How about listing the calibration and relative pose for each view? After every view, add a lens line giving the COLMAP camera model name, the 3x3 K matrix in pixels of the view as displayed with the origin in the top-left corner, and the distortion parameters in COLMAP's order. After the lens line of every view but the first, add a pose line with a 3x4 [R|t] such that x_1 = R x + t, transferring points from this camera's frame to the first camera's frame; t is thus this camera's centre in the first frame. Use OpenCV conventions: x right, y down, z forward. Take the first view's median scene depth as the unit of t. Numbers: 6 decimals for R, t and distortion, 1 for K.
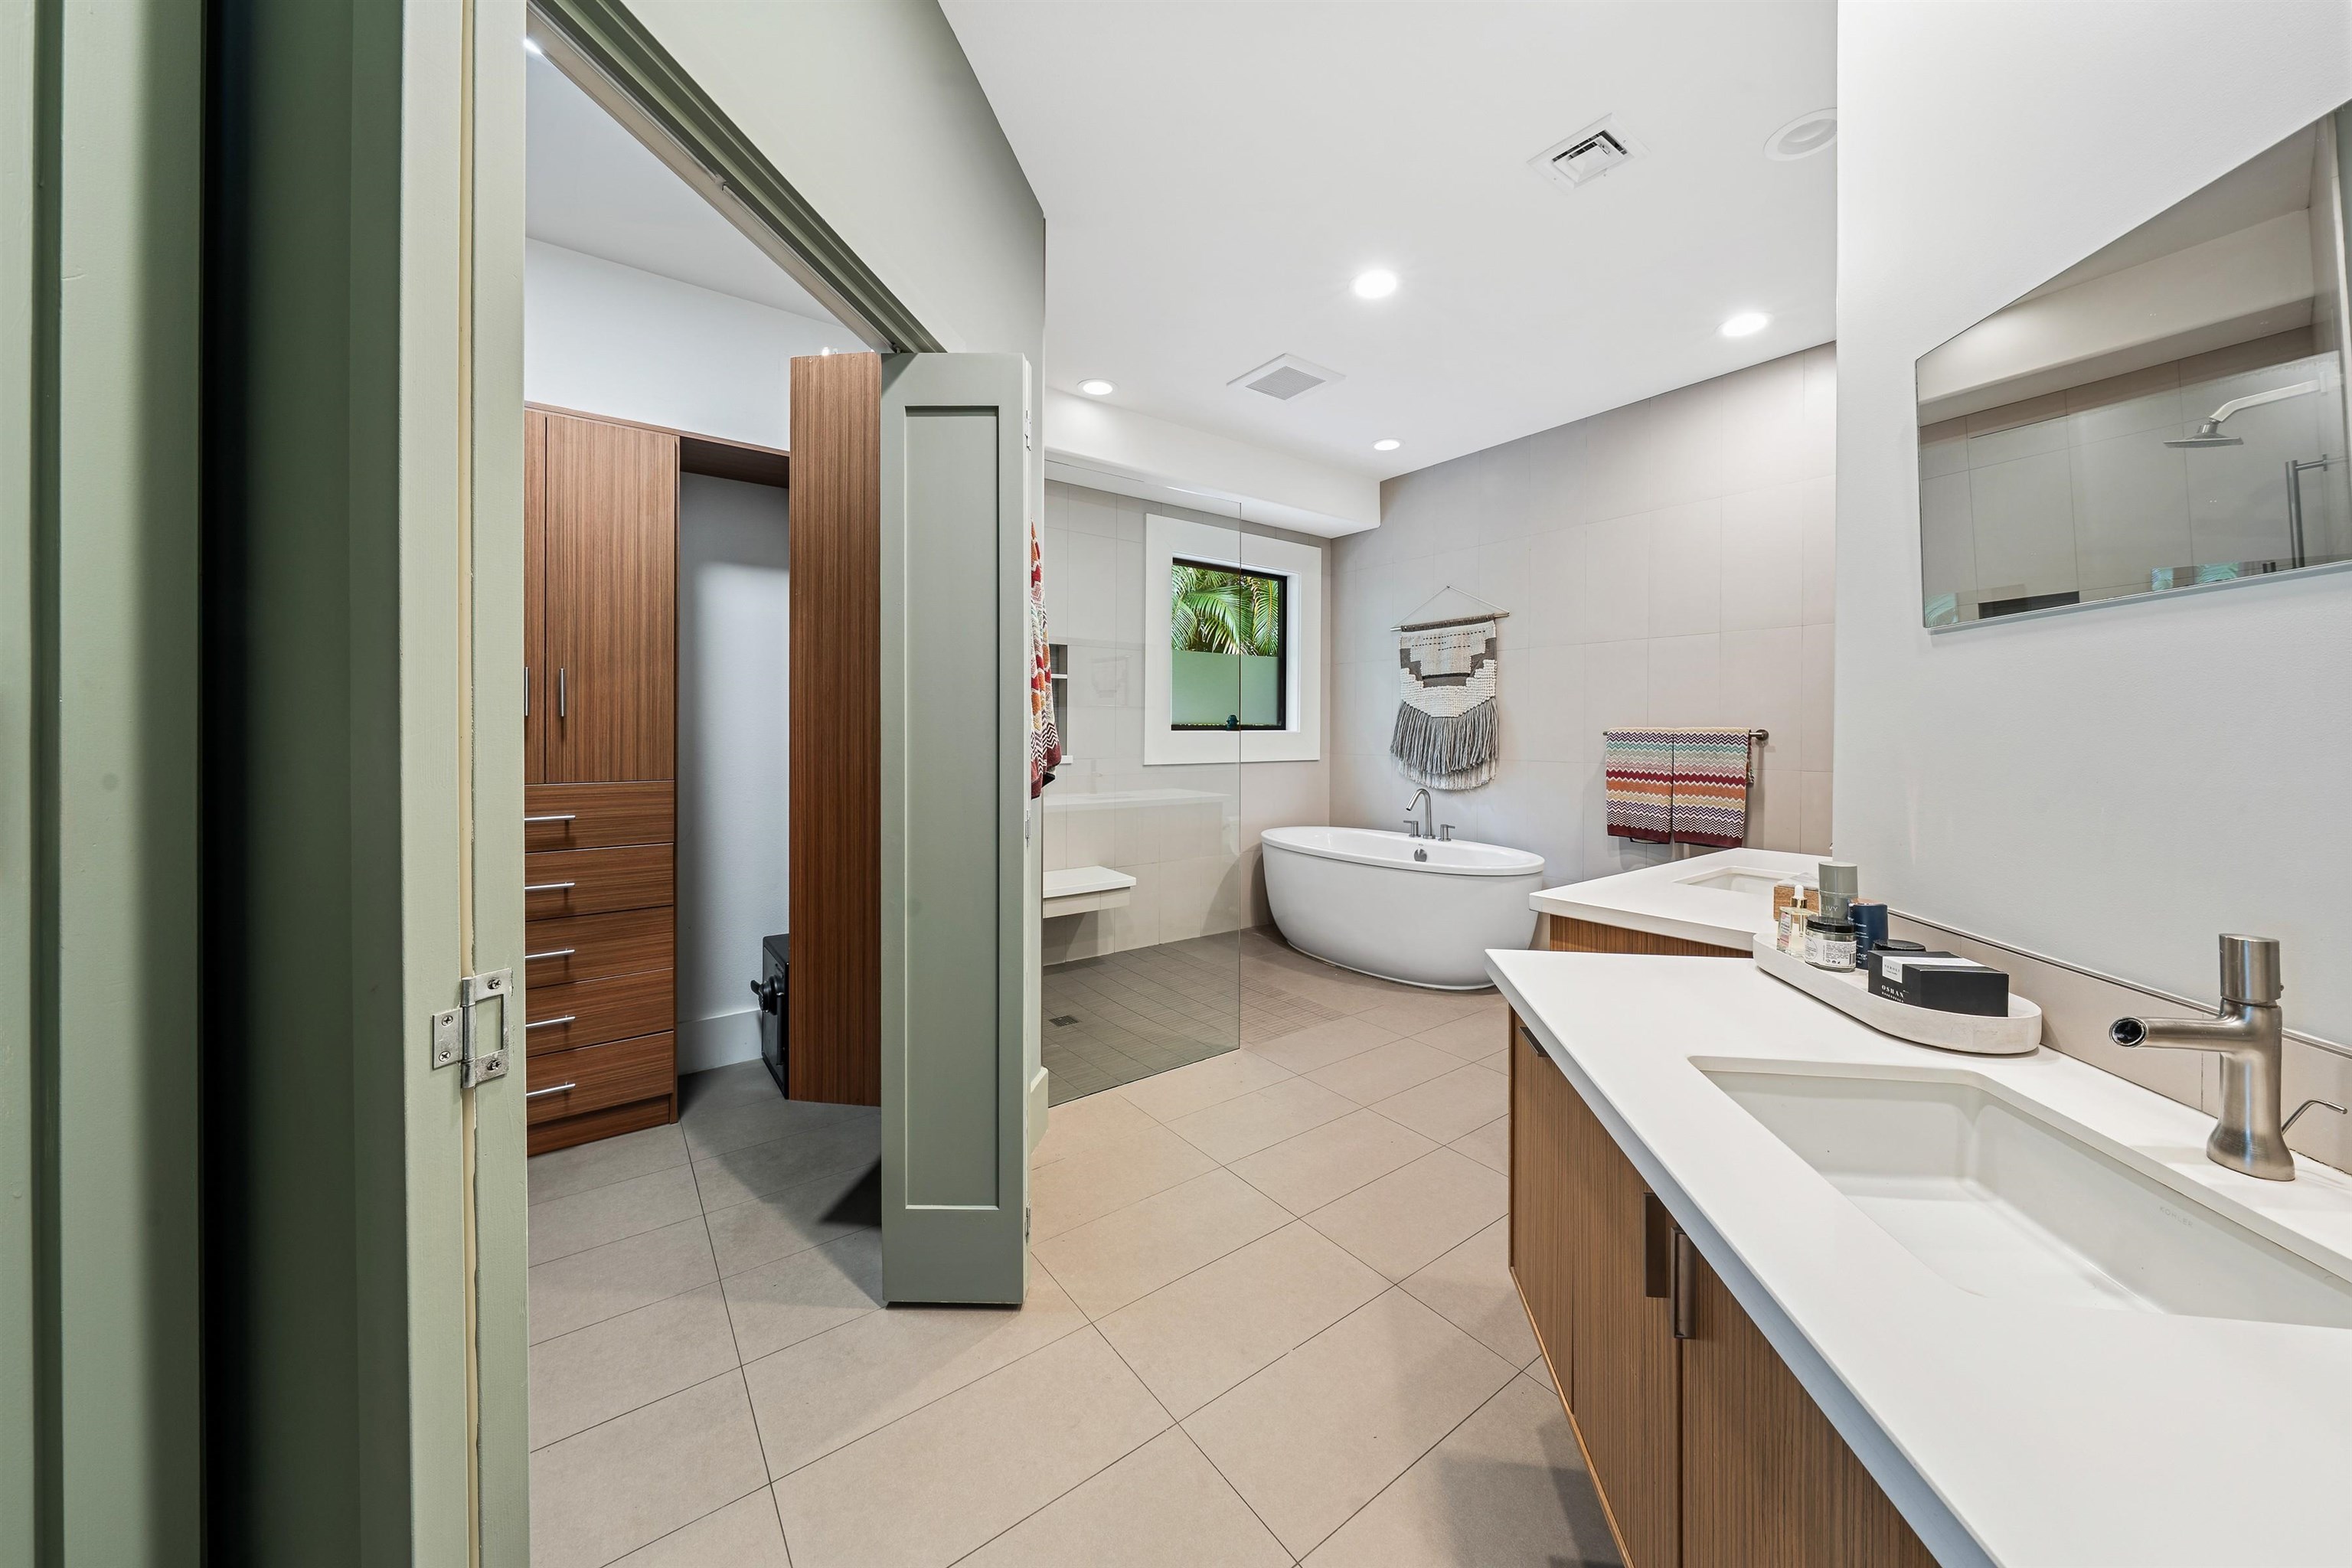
lens RADIAL K [[824.3, 0, 1184.2], [0, 824.3, 730.9], [0, 0, 1]] dist [-0.003870, 0.000509]
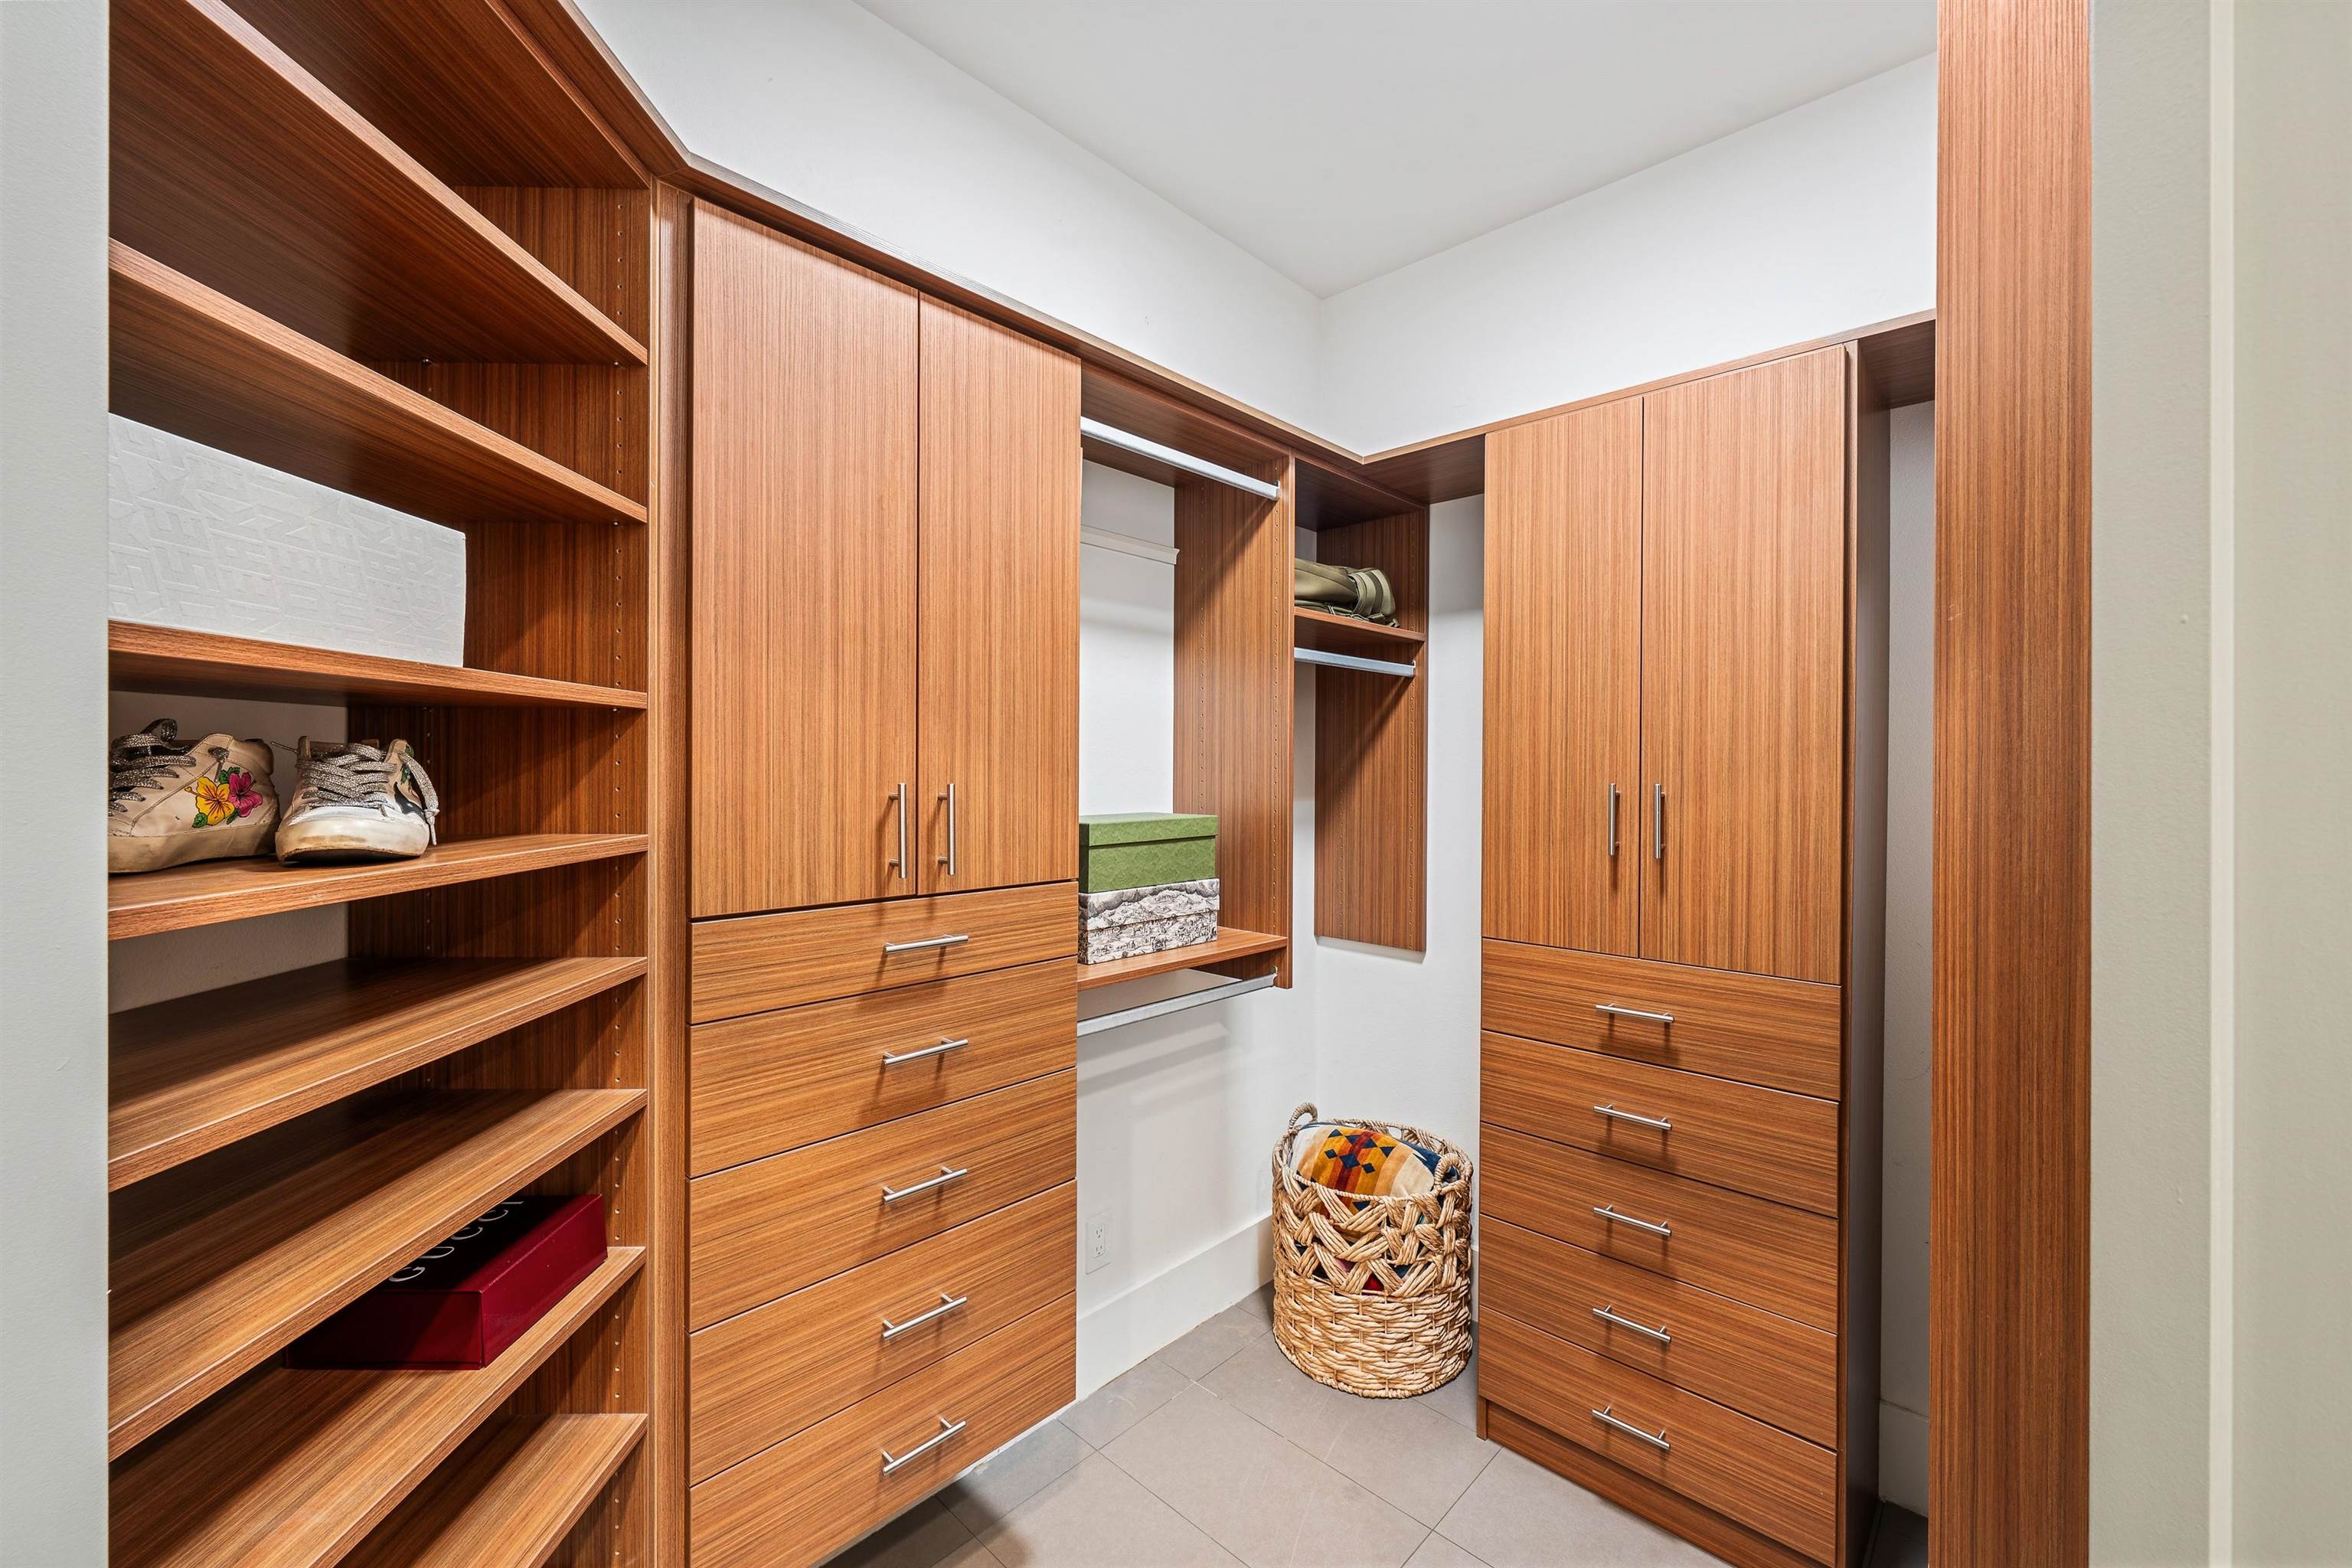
lens RADIAL K [[919.9, 0, 1180.4], [0, 919.9, 772.7], [0, 0, 1]] dist [0.001399, -0.000064]
pose [[0.155196, -0.000527, -0.987884, -0.100695], [-0.000352, 1.000000, -0.000589, -0.081962], [0.987884, 0.000439, 0.155196, 0.506890]]
